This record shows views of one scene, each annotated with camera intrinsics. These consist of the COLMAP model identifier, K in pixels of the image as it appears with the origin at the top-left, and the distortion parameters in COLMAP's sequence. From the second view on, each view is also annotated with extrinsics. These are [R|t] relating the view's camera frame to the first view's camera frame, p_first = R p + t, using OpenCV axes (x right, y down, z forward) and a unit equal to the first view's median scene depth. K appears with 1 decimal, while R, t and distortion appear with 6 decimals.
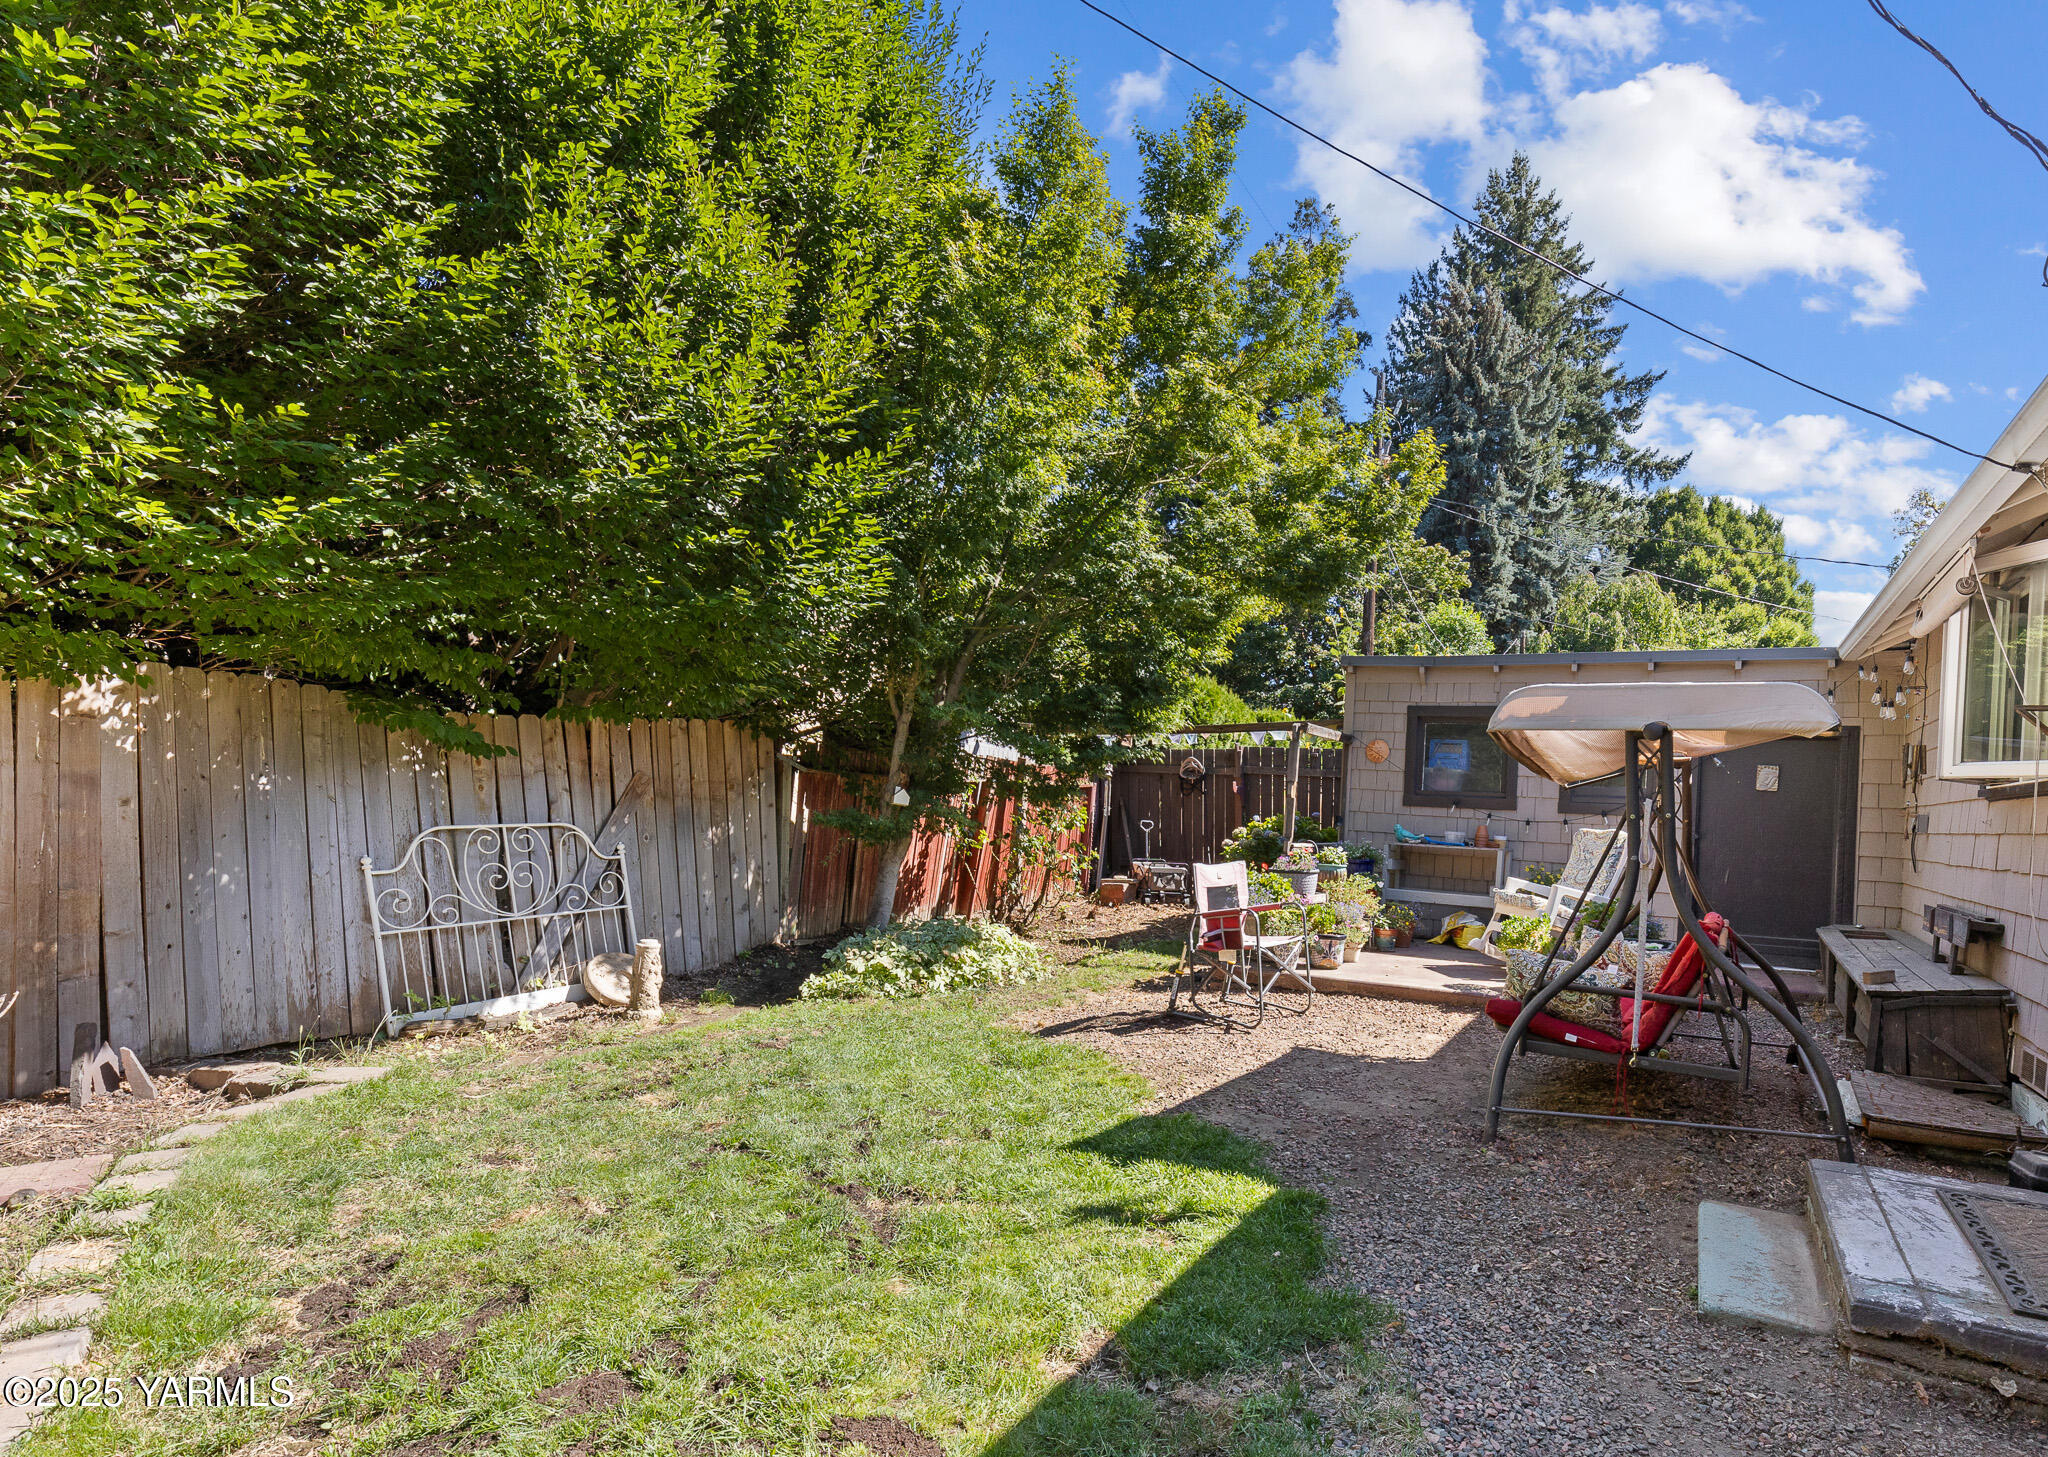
lens RADIAL K [[1158.4, 0, 1025.9], [0, 1158.4, 752.4], [0, 0, 1]] dist [0.000021, -0.000374]
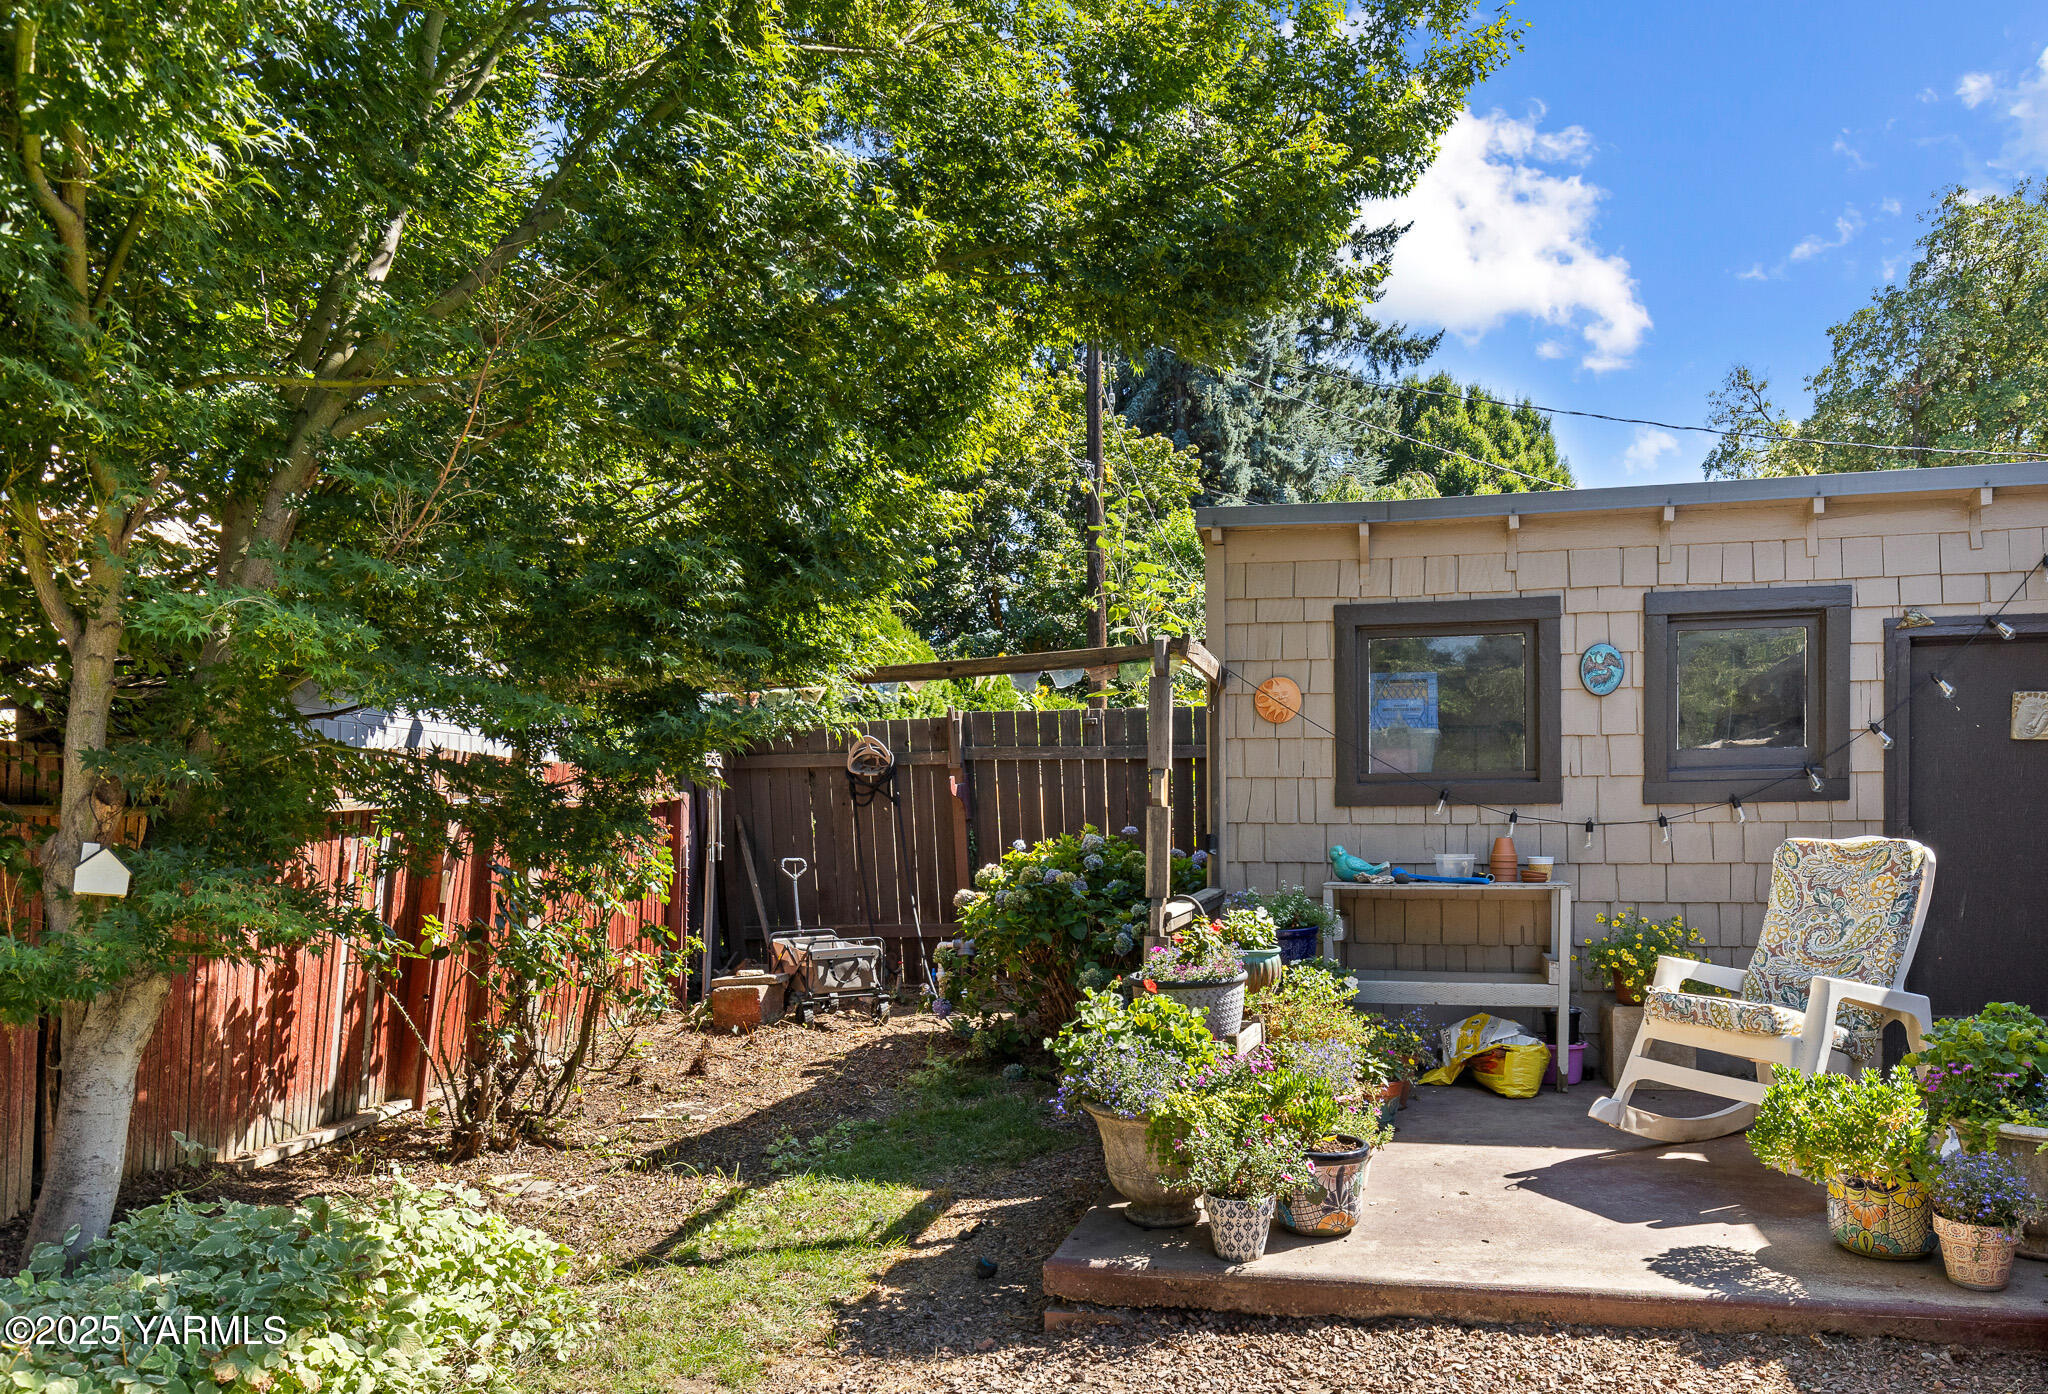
lens RADIAL K [[1370.6, 0, 1125.4], [0, 1370.6, 838.4], [0, 0, 1]] dist [0.017122, 0.000918]
pose [[0.930918, -0.068912, 0.358669, 0.020356], [0.043231, 0.995925, 0.079143, 0.006479], [-0.362661, -0.058170, 0.930104, 0.348167]]
